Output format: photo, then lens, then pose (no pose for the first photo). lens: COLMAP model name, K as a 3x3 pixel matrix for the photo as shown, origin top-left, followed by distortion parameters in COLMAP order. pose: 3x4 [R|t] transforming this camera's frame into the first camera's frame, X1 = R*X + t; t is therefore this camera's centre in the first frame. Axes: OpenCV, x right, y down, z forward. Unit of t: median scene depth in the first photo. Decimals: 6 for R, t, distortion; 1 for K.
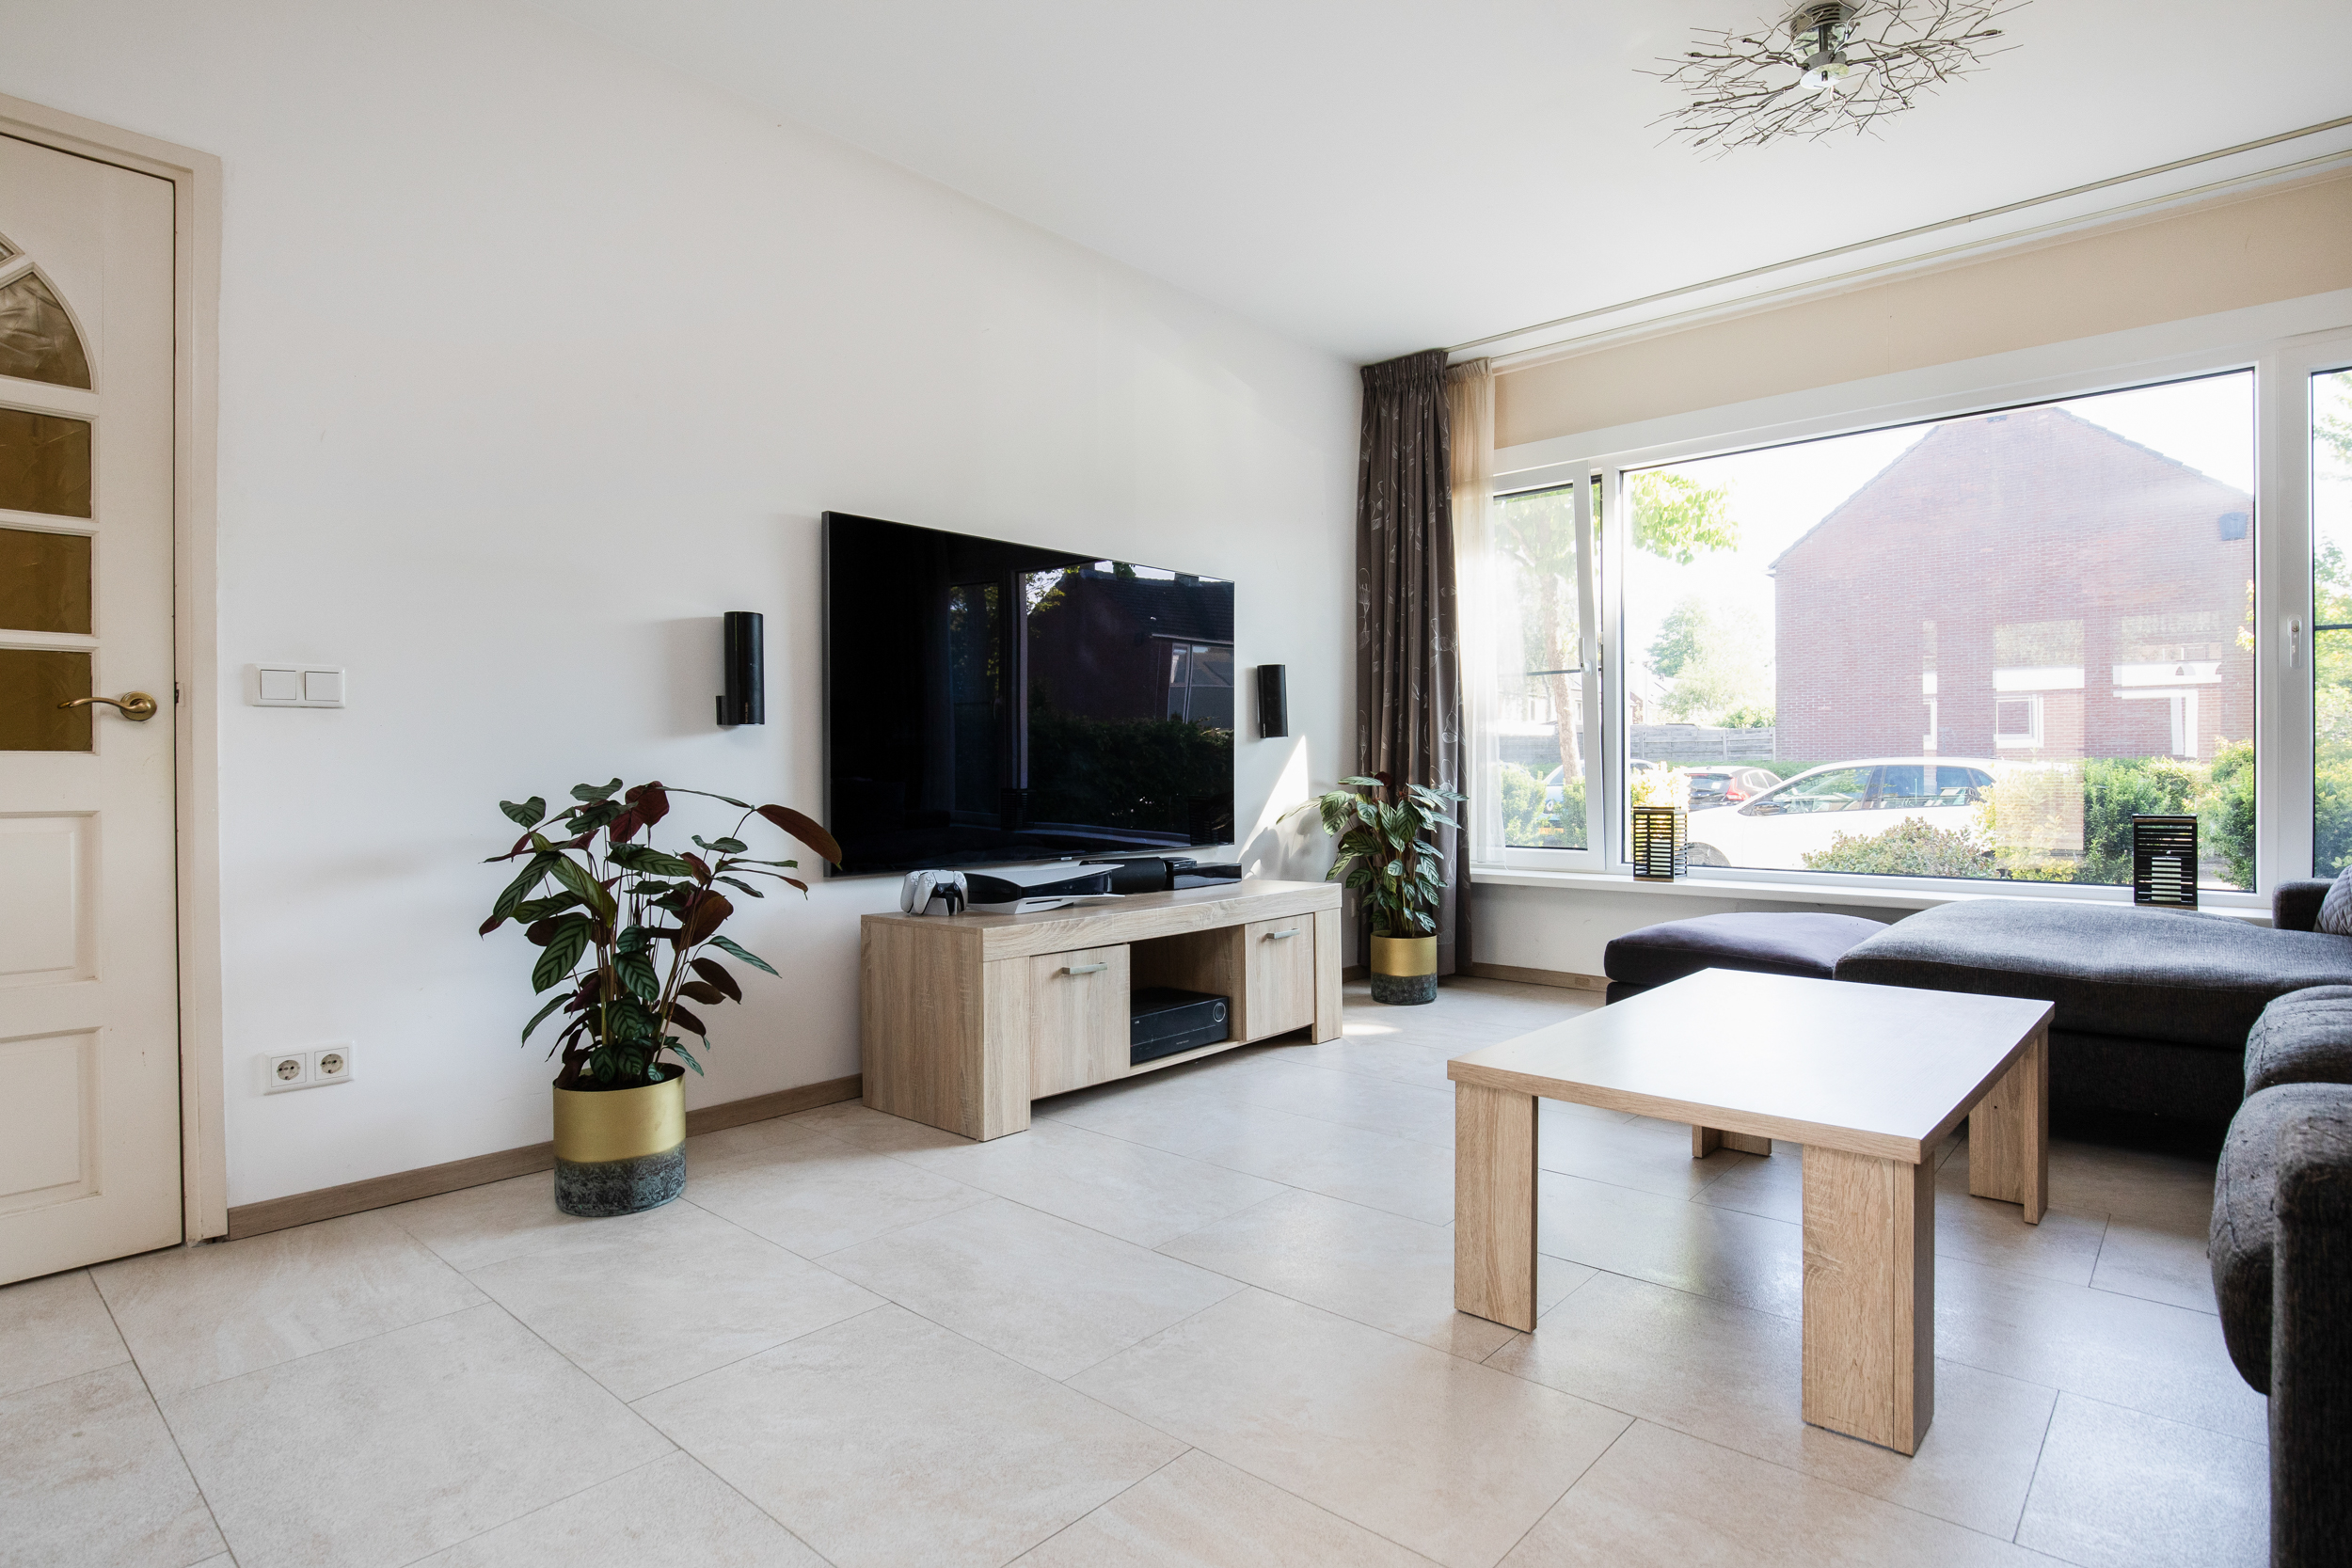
lens RADIAL K [[1214.5, 0, 1177.2], [0, 1214.5, 773.9], [0, 0, 1]] dist [-0.016266, 0.000230]
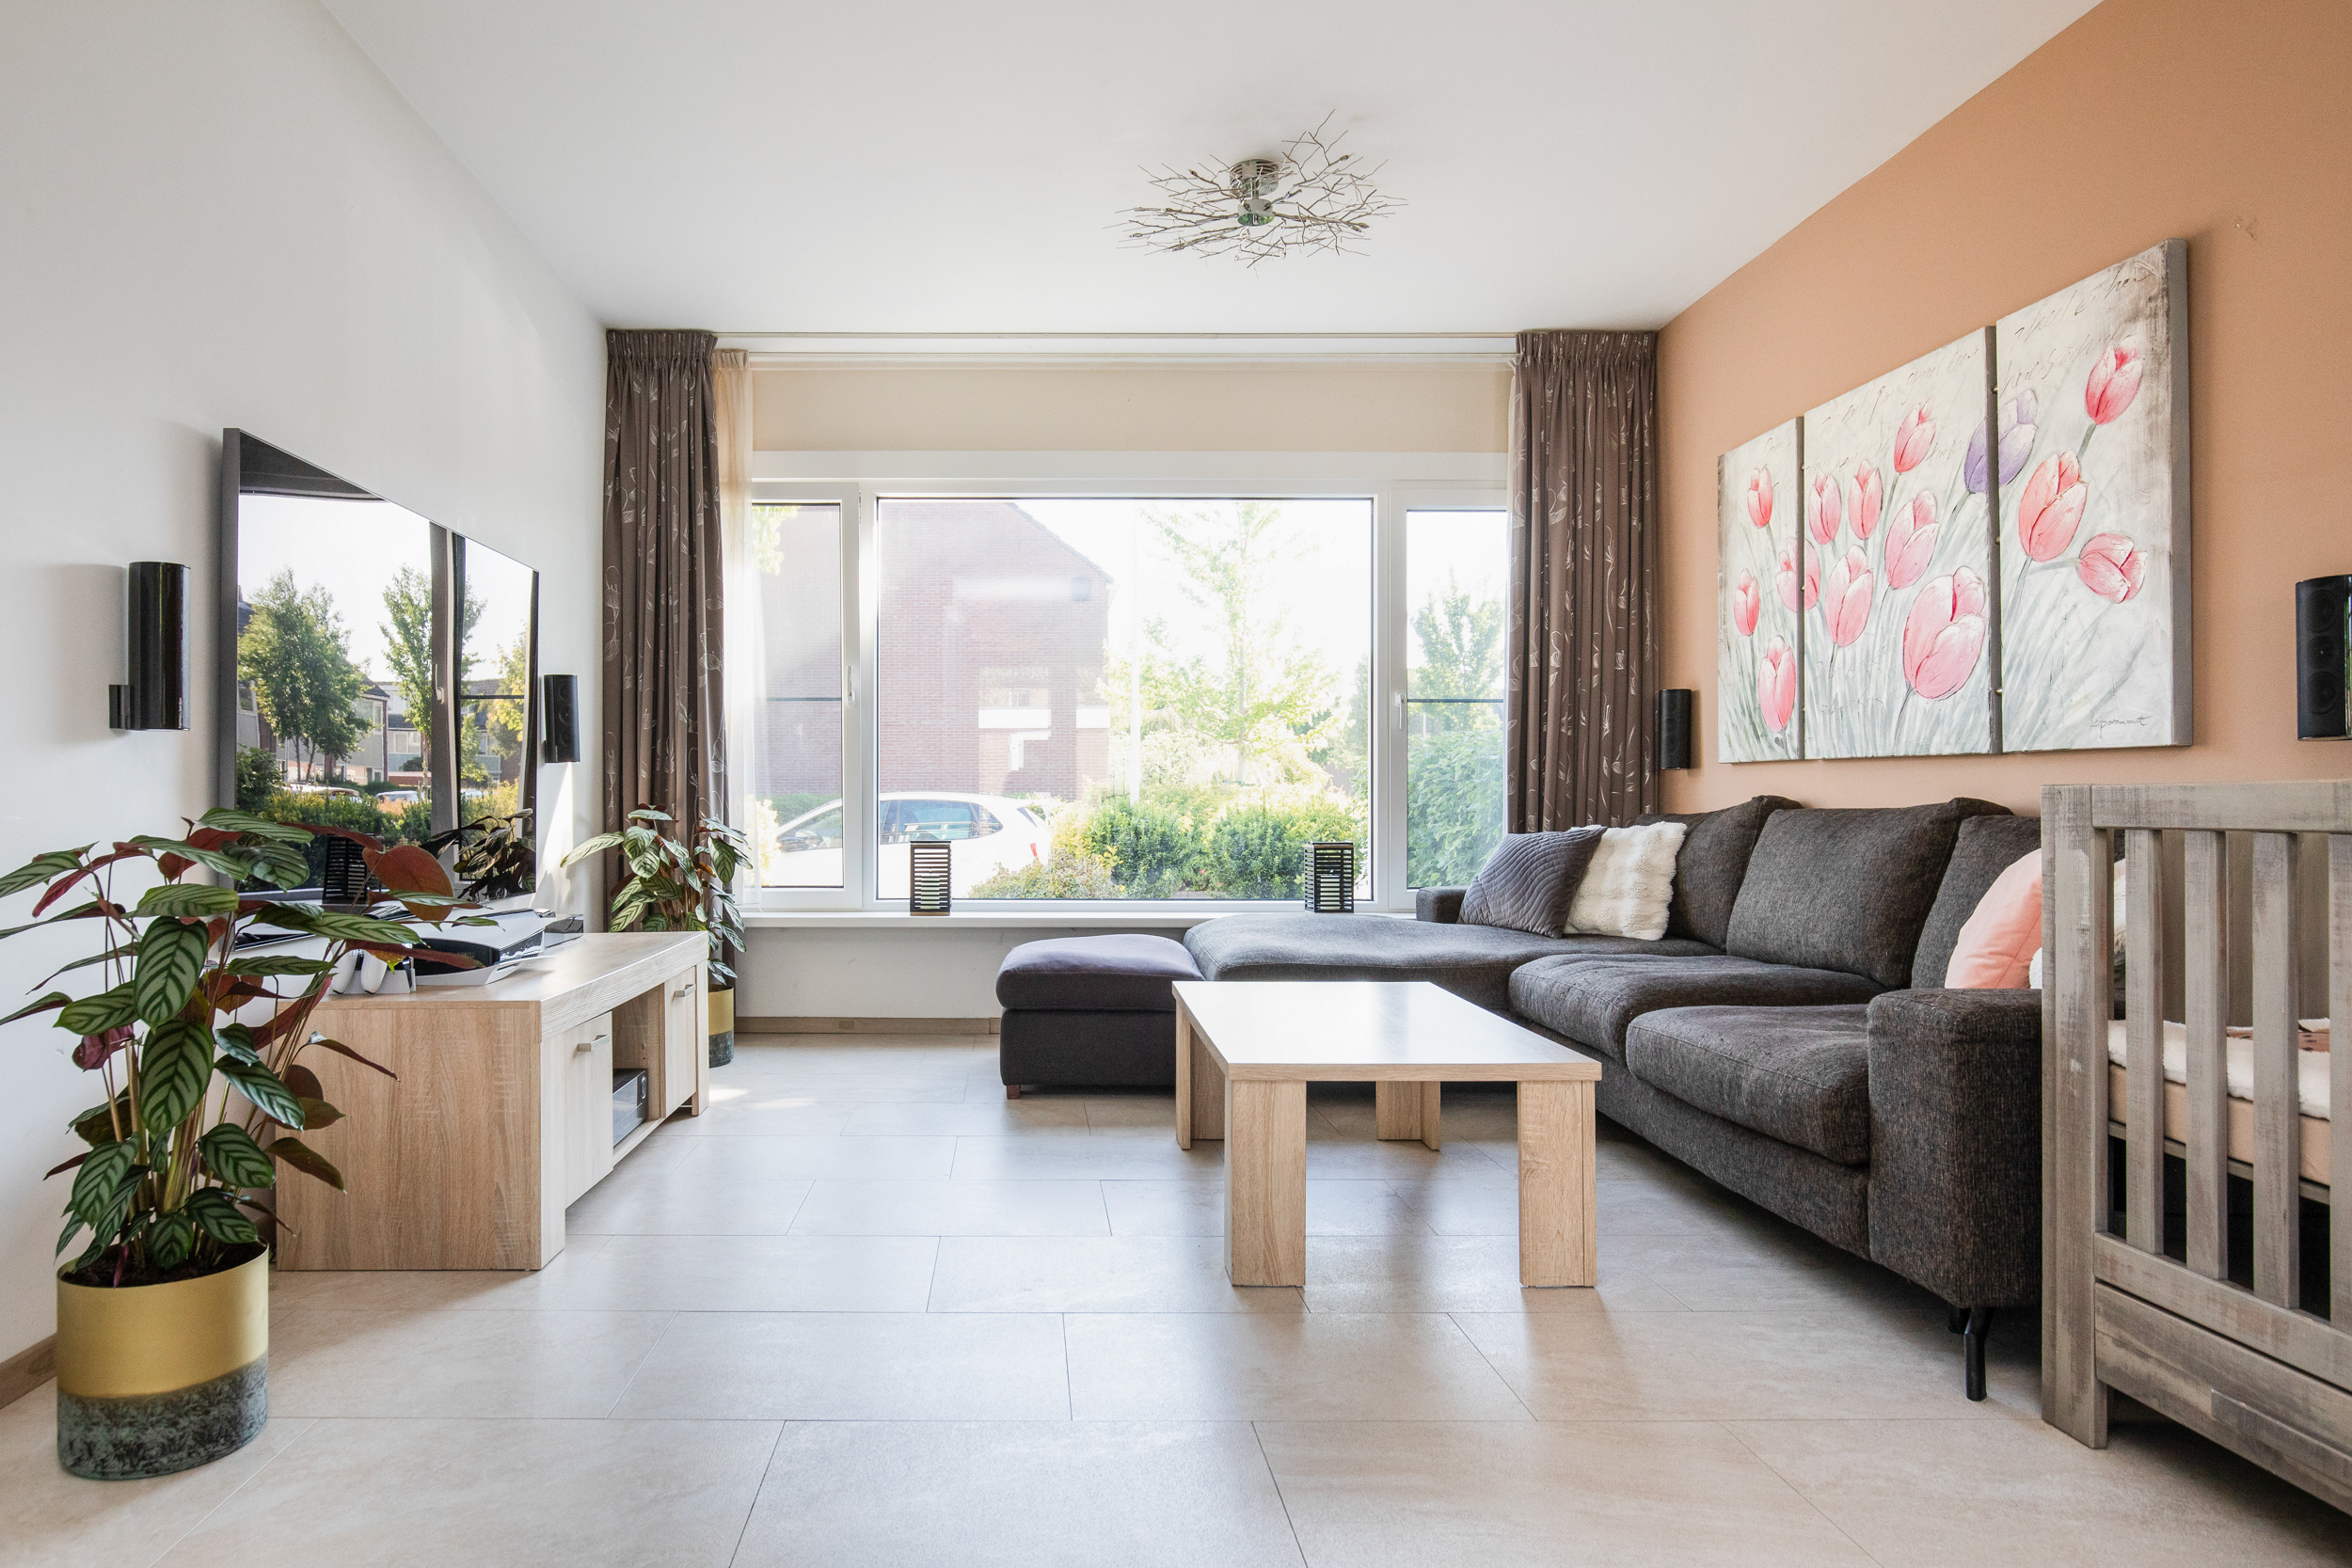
lens RADIAL K [[1446.2, 0, 1025.5], [0, 1446.2, 798.6], [0, 0, 1]] dist [-0.007667, -0.000268]
pose [[0.752230, 0.007530, 0.658857, -0.409316], [-0.003249, 0.999965, -0.007720, 0.001656], [-0.658892, 0.003667, 0.752229, 0.061575]]
